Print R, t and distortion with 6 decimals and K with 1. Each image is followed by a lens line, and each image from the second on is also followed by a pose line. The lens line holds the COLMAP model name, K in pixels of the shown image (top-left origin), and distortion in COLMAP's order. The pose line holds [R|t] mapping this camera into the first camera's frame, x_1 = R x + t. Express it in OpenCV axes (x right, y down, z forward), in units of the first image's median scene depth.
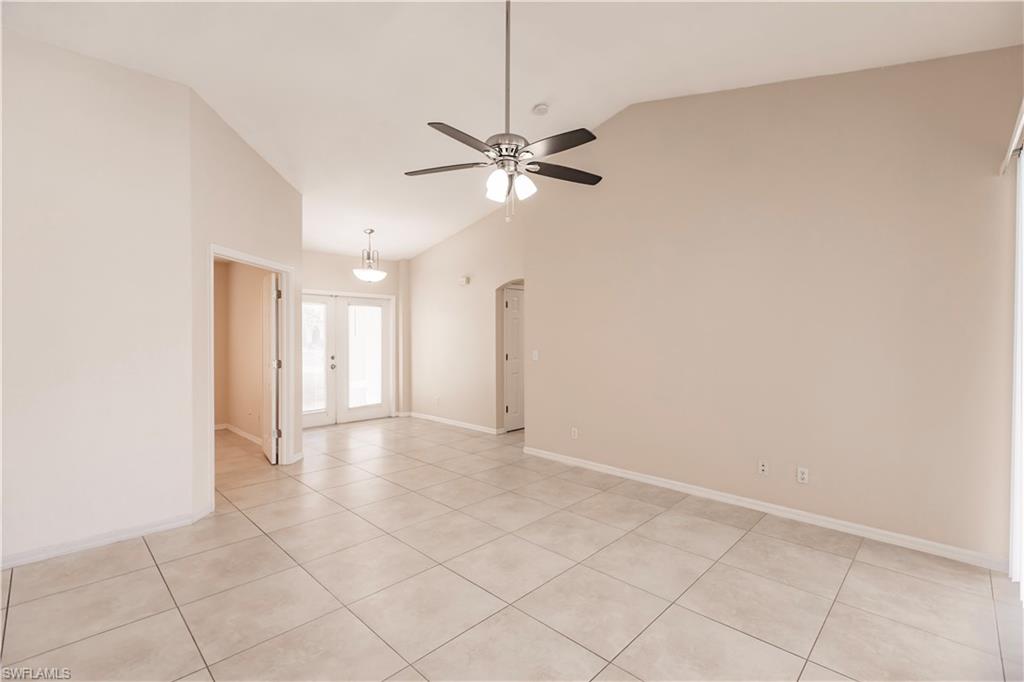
lens RADIAL K [[453.2, 0, 510.2], [0, 453.2, 334.8], [0, 0, 1]] dist [0.002029, -0.000898]
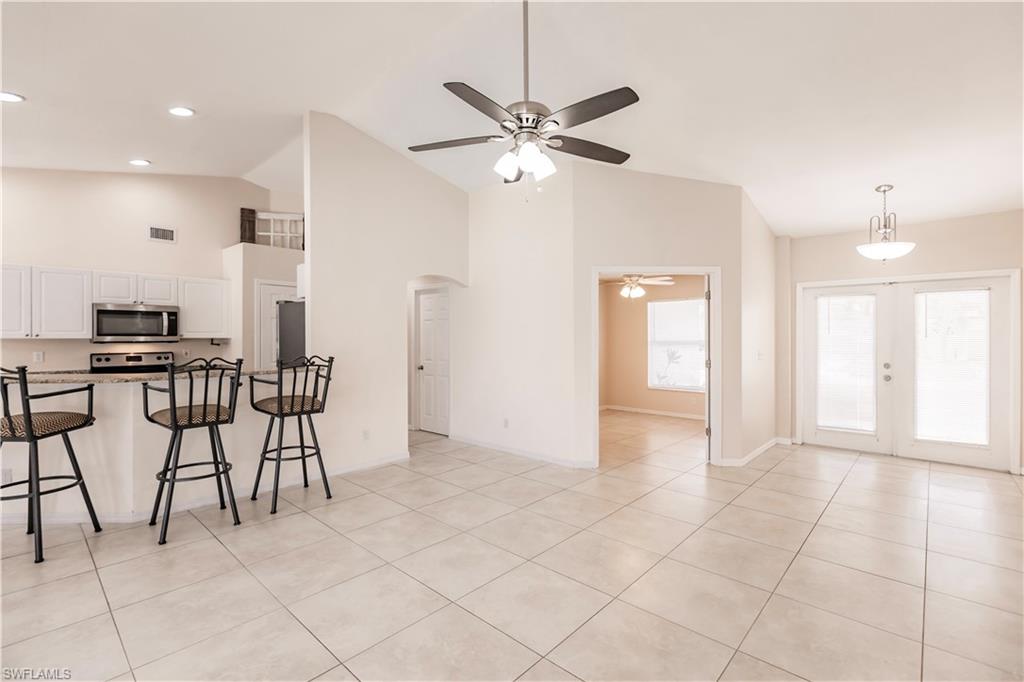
lens RADIAL K [[451.5, 0, 518.0], [0, 451.5, 335.3], [0, 0, 1]] dist [0.002024, -0.000173]
pose [[0.054490, -0.001156, -0.998514, 0.359998], [-0.001112, 0.999999, -0.001219, 0.001770], [0.998514, 0.001177, 0.054489, 0.389409]]
